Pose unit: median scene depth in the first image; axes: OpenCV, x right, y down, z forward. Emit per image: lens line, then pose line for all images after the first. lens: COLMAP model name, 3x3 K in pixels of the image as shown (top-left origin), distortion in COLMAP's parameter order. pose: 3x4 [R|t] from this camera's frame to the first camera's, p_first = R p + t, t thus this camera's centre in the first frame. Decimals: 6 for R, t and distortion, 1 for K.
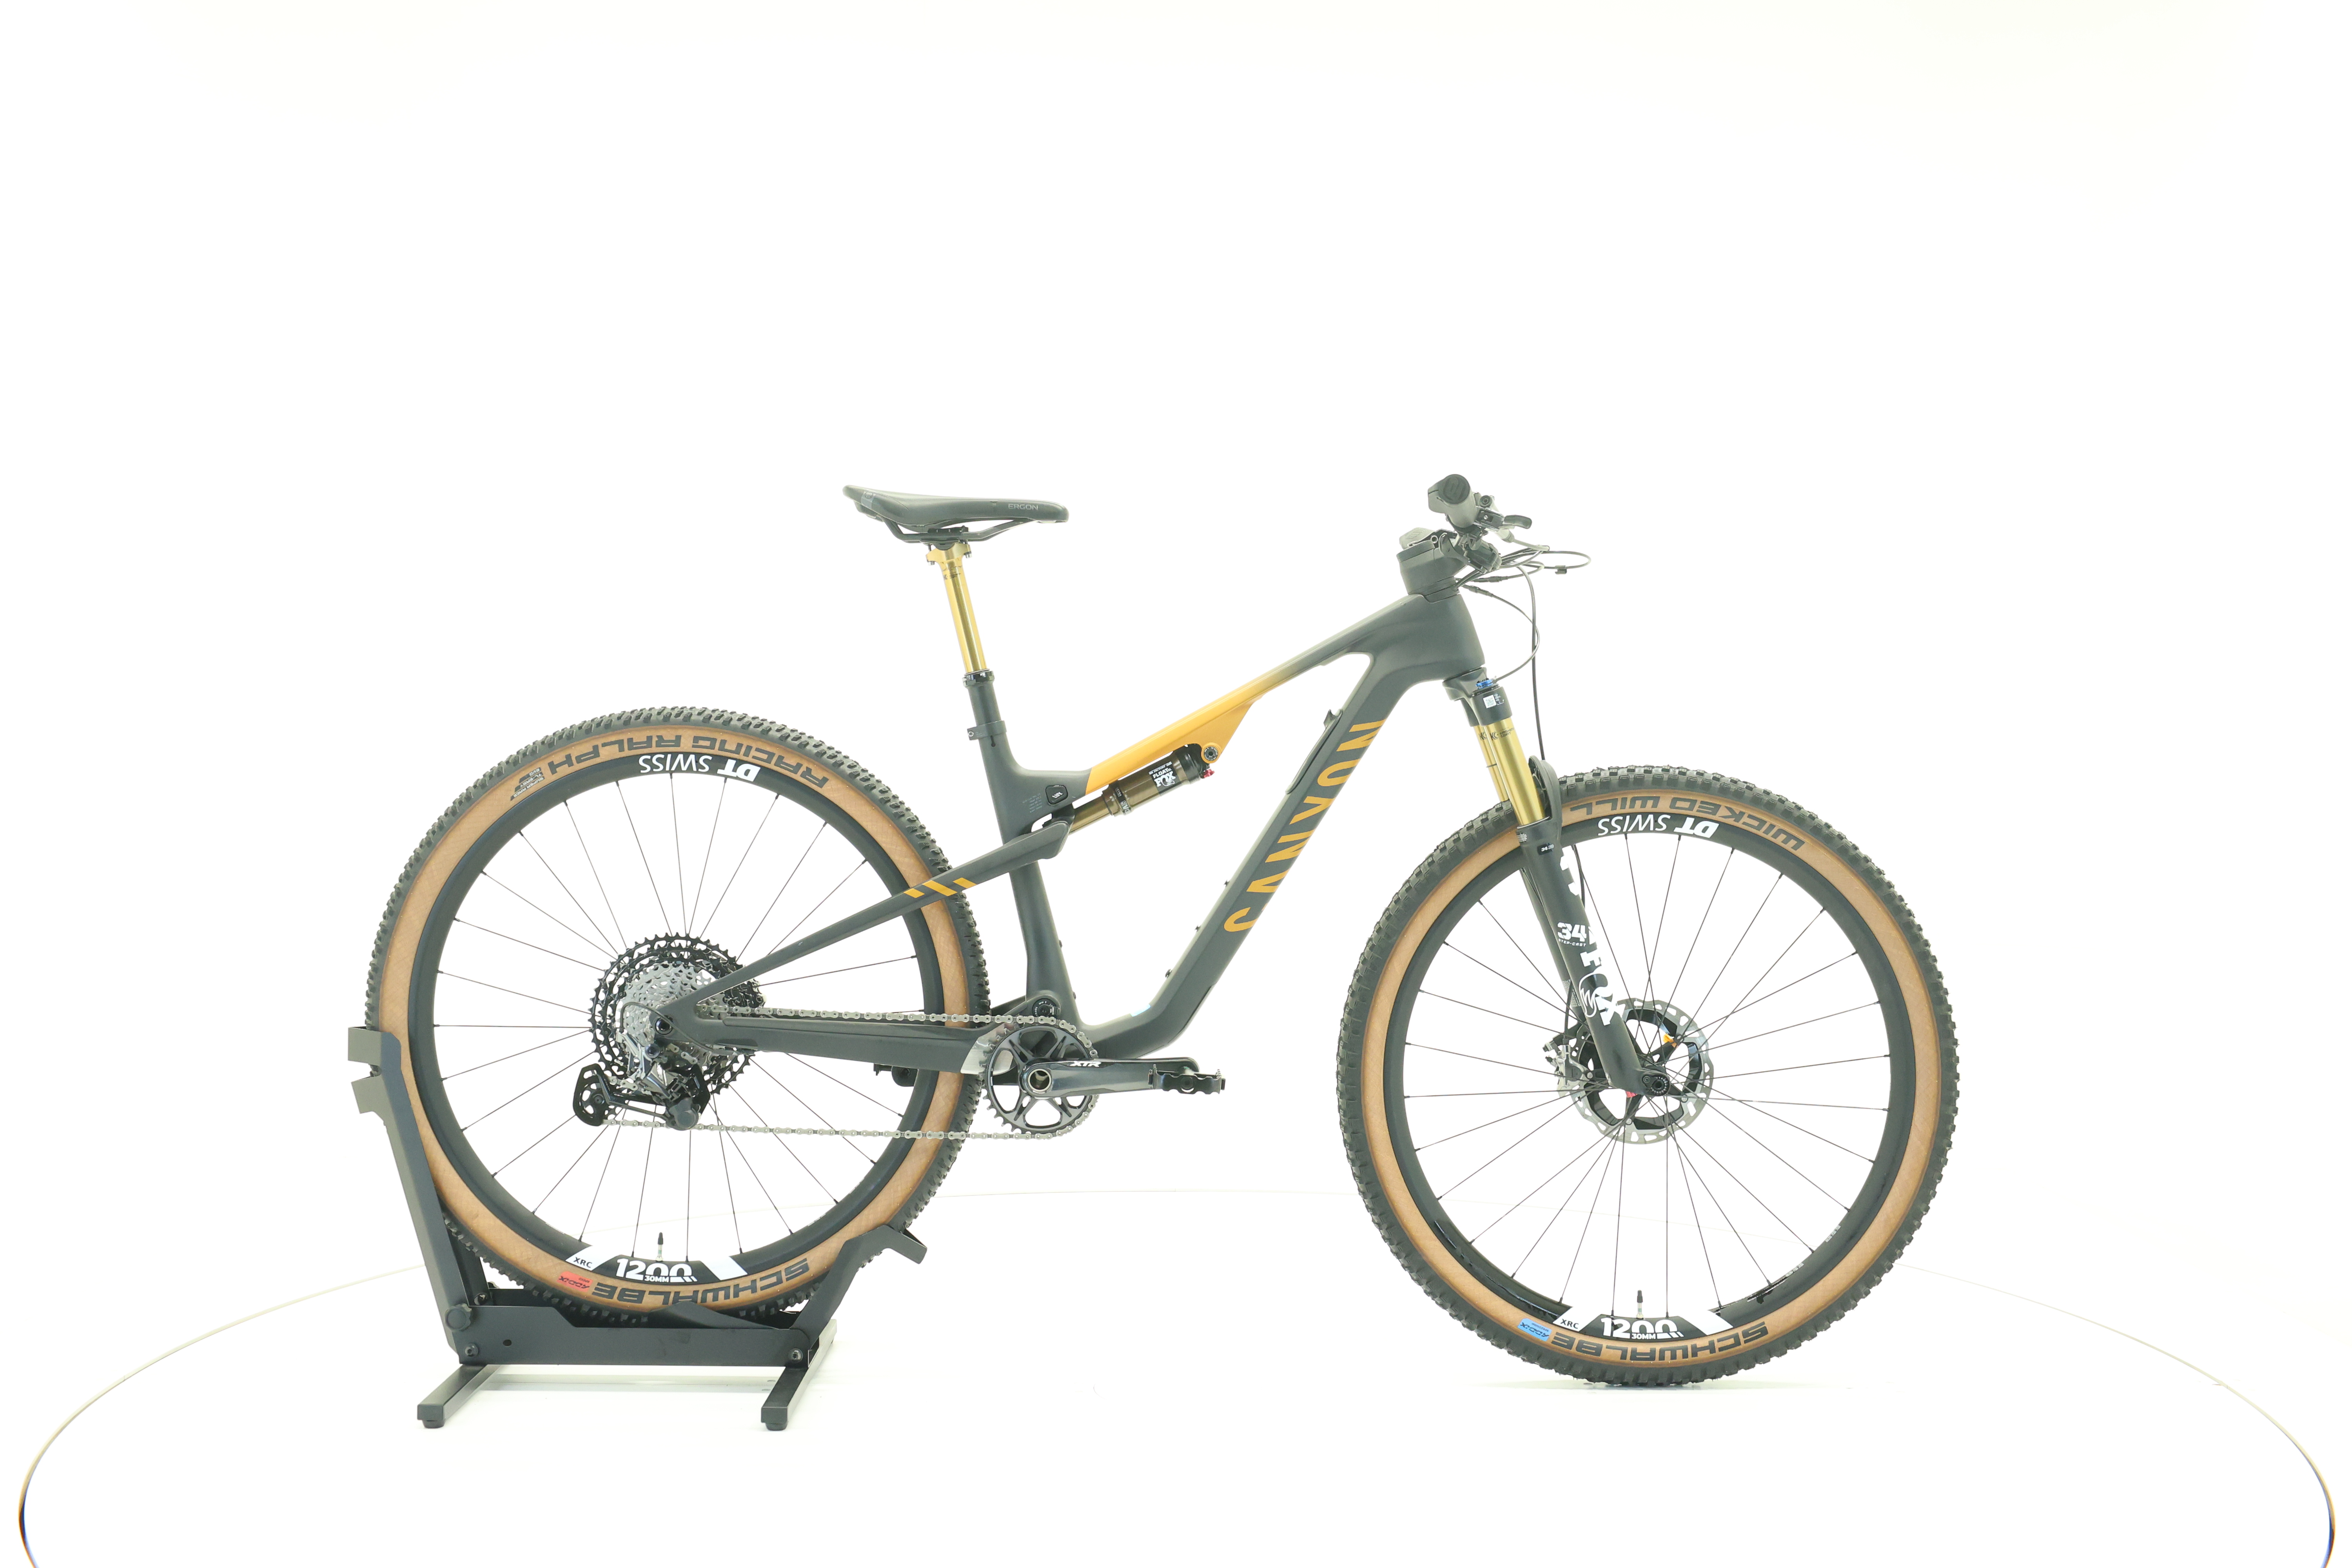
lens RADIAL K [[2491.2, 0, 1178.8], [0, 2491.2, 732.7], [0, 0, 1]] dist [-0.003981, 0.013121]
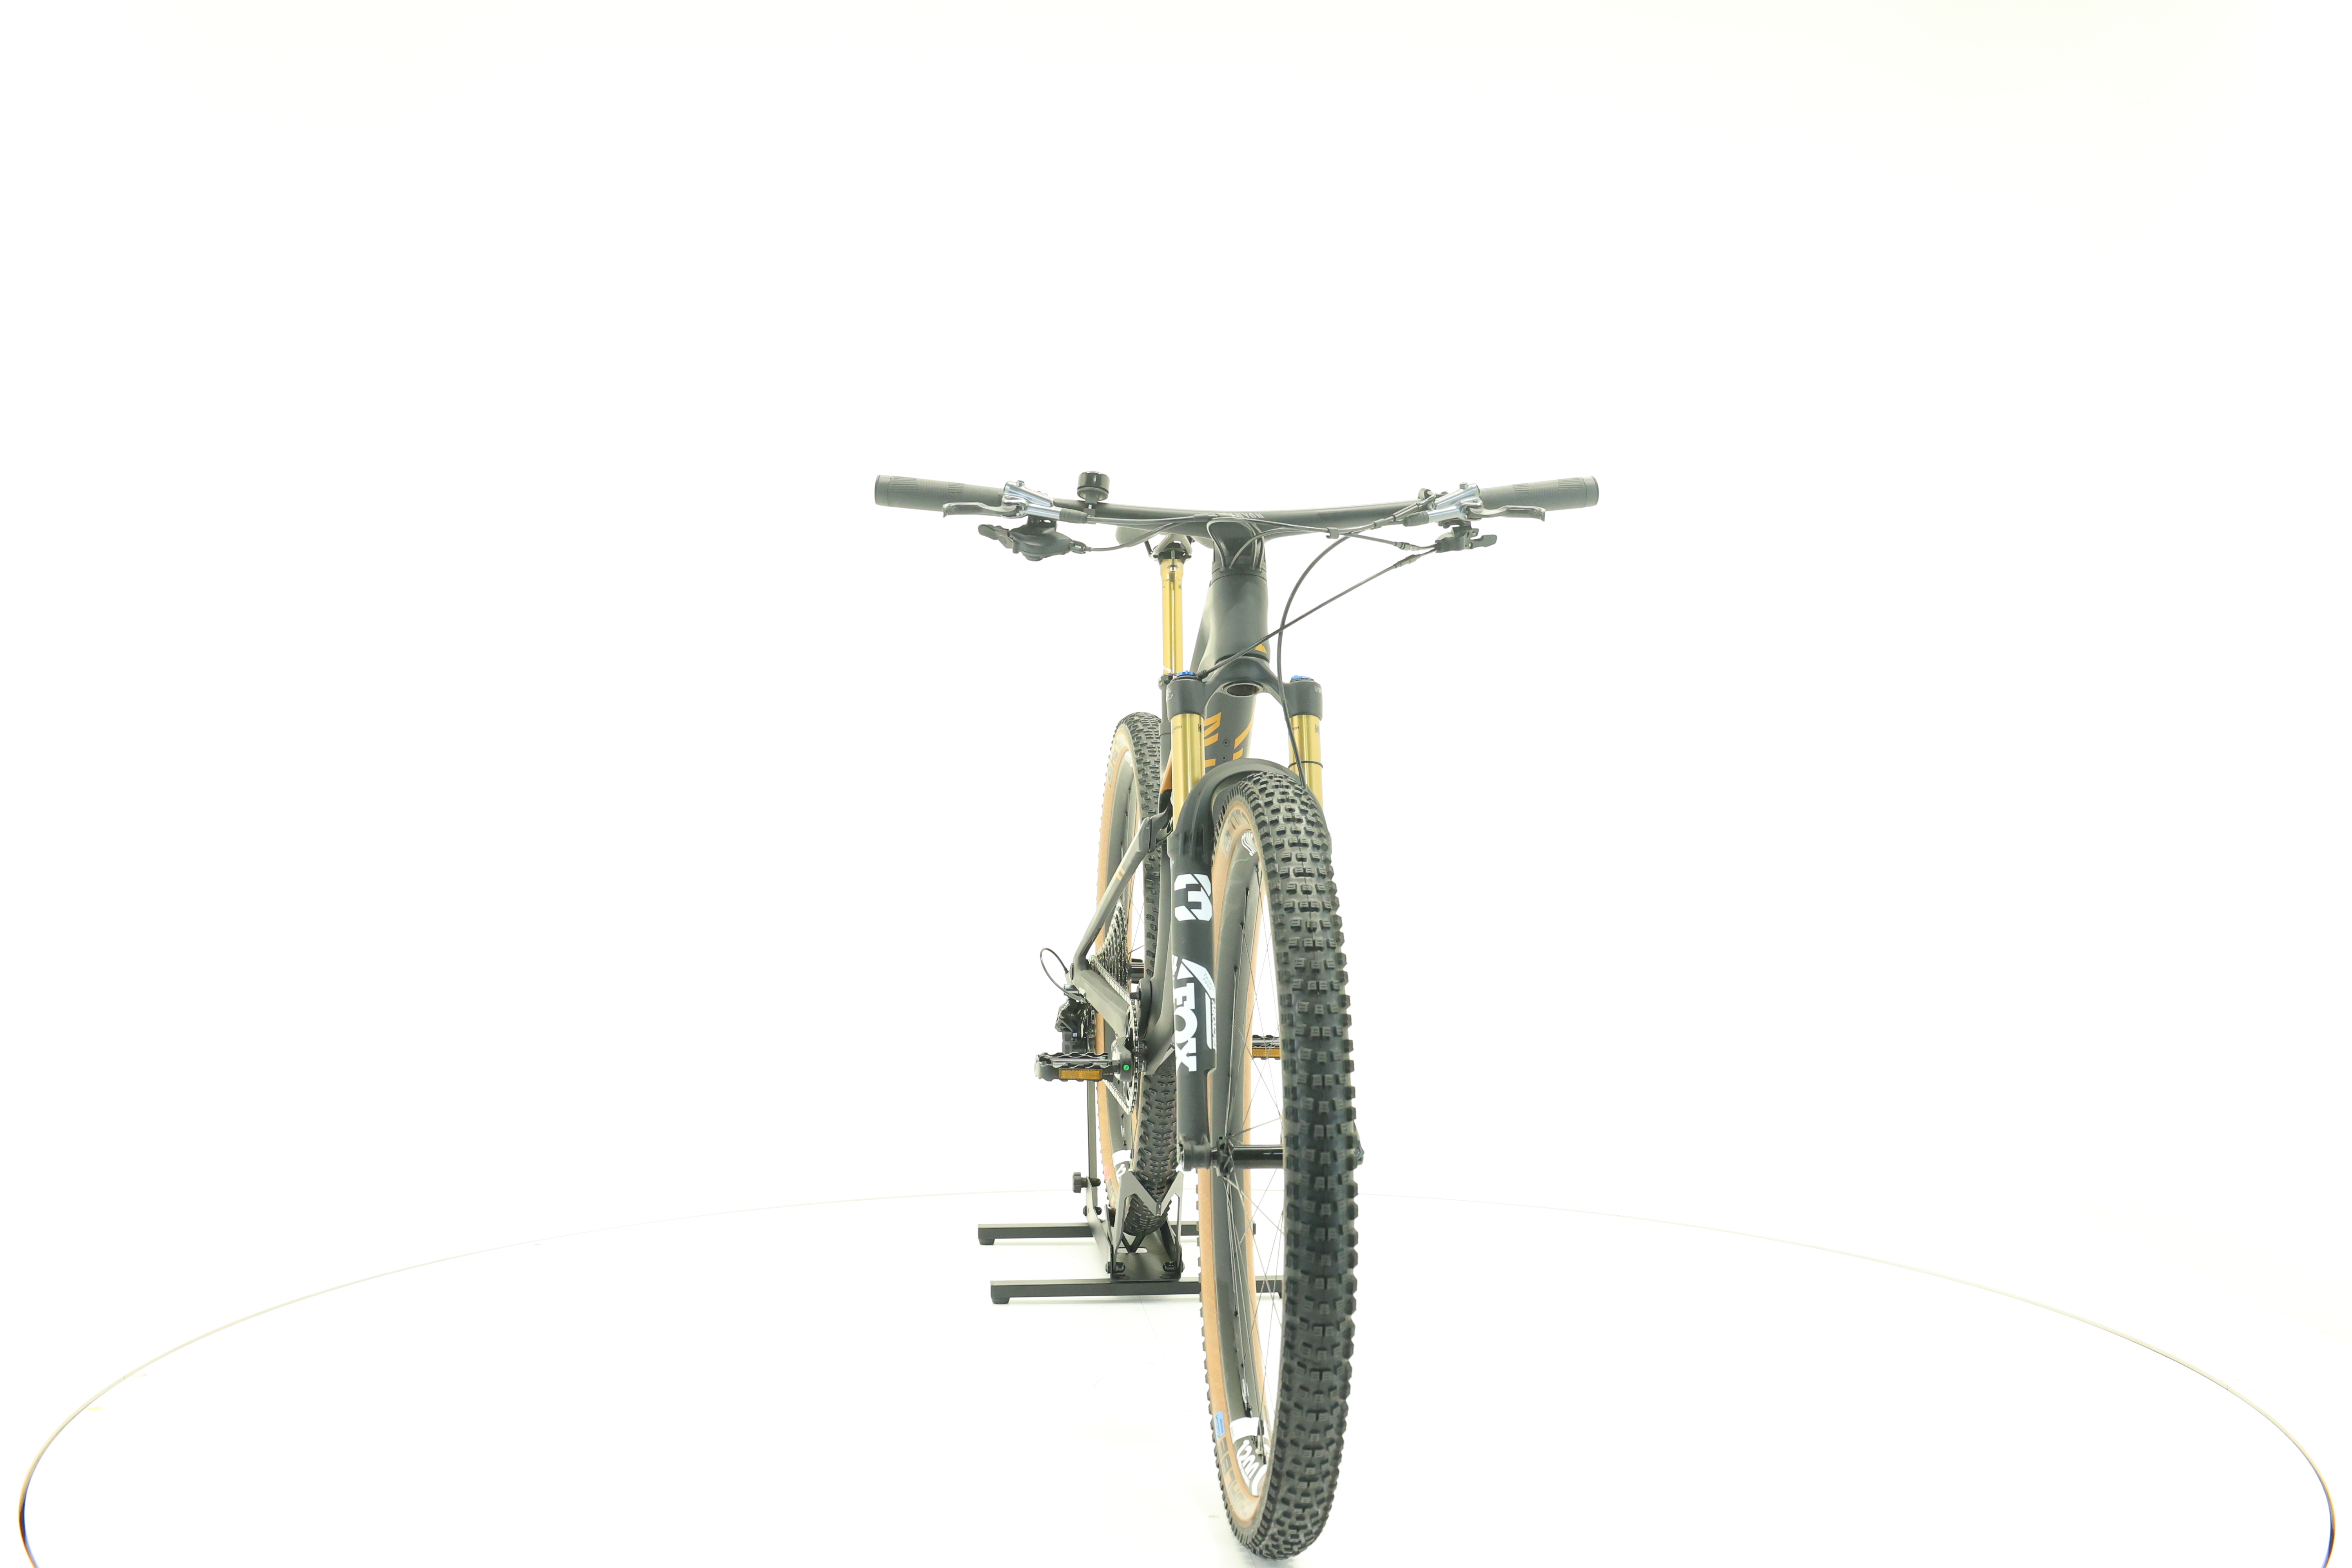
lens RADIAL K [[2491.2, 0, 1178.8], [0, 2491.2, 732.7], [0, 0, 1]] dist [-0.003981, 0.013121]
pose [[0.110098, -0.003529, -0.993914, 0.997072], [-0.005115, 0.999978, -0.004117, 0.003930], [0.993908, 0.005538, 0.110077, 0.890748]]
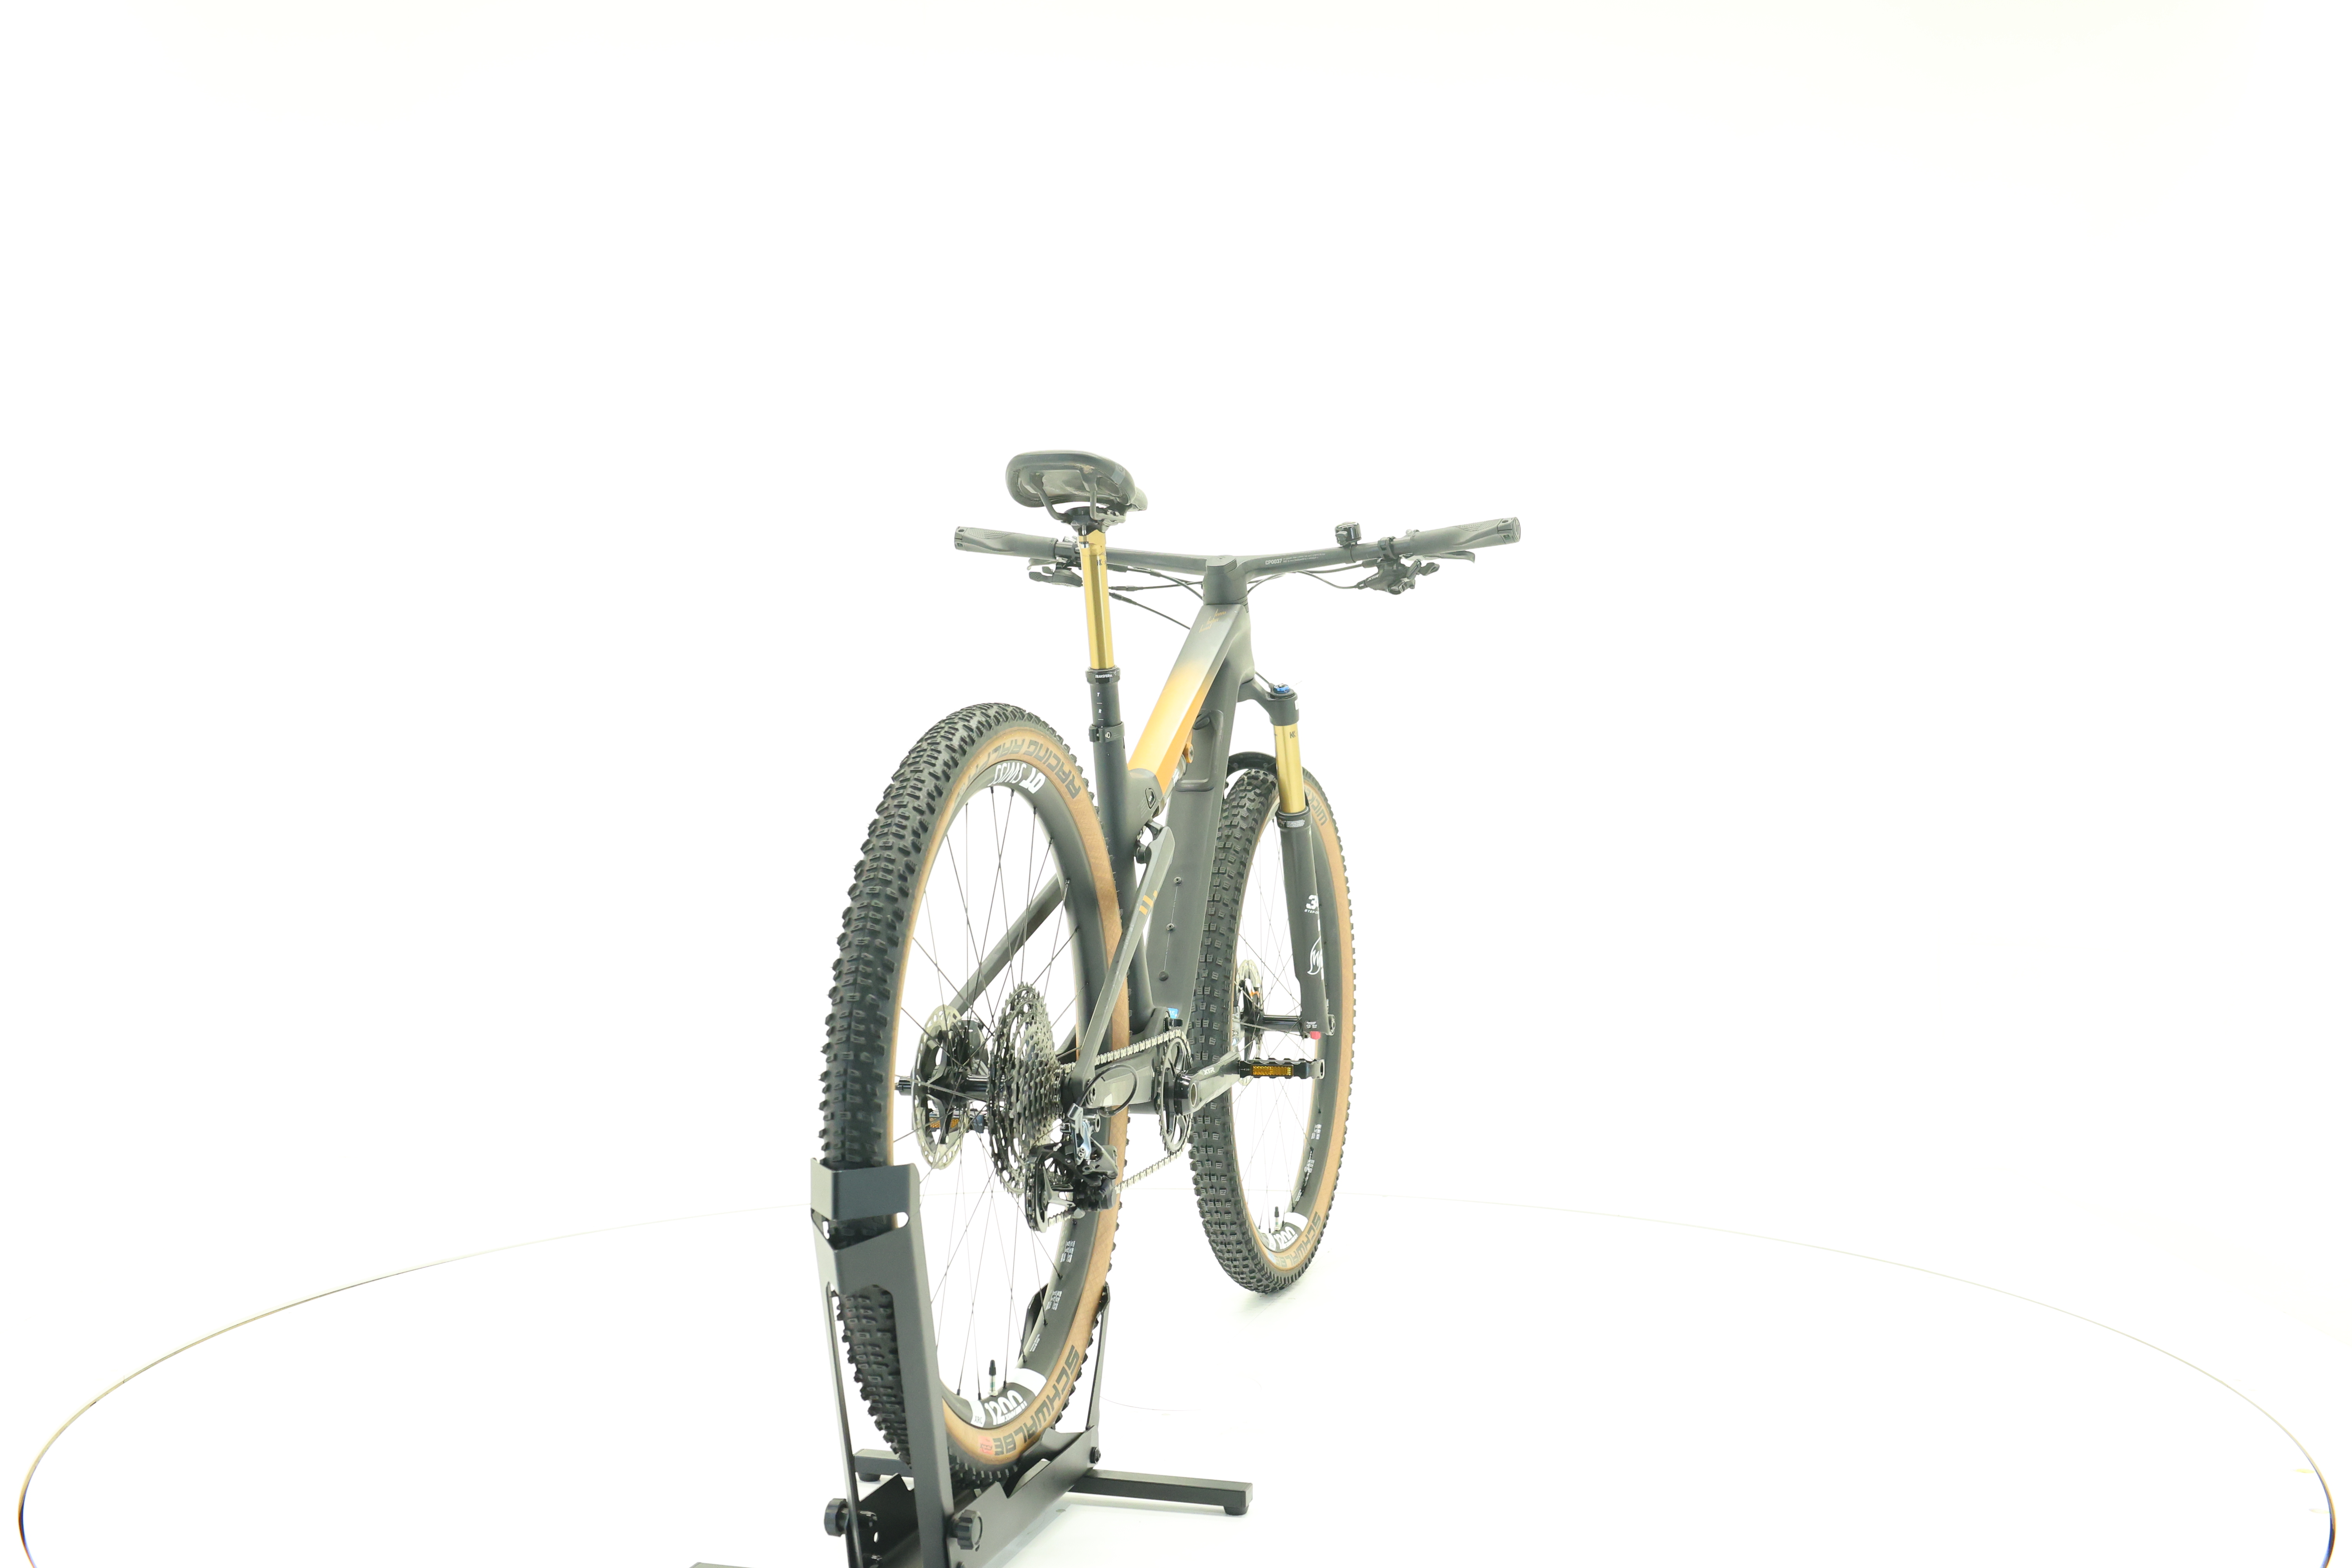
lens RADIAL K [[2491.2, 0, 1178.8], [0, 2491.2, 732.7], [0, 0, 1]] dist [-0.003981, 0.013121]
pose [[0.284723, -0.004655, 0.958599, -0.961300], [-0.002608, 0.999981, 0.005630, -0.005895], [-0.958606, -0.004103, 0.284705, 0.716839]]
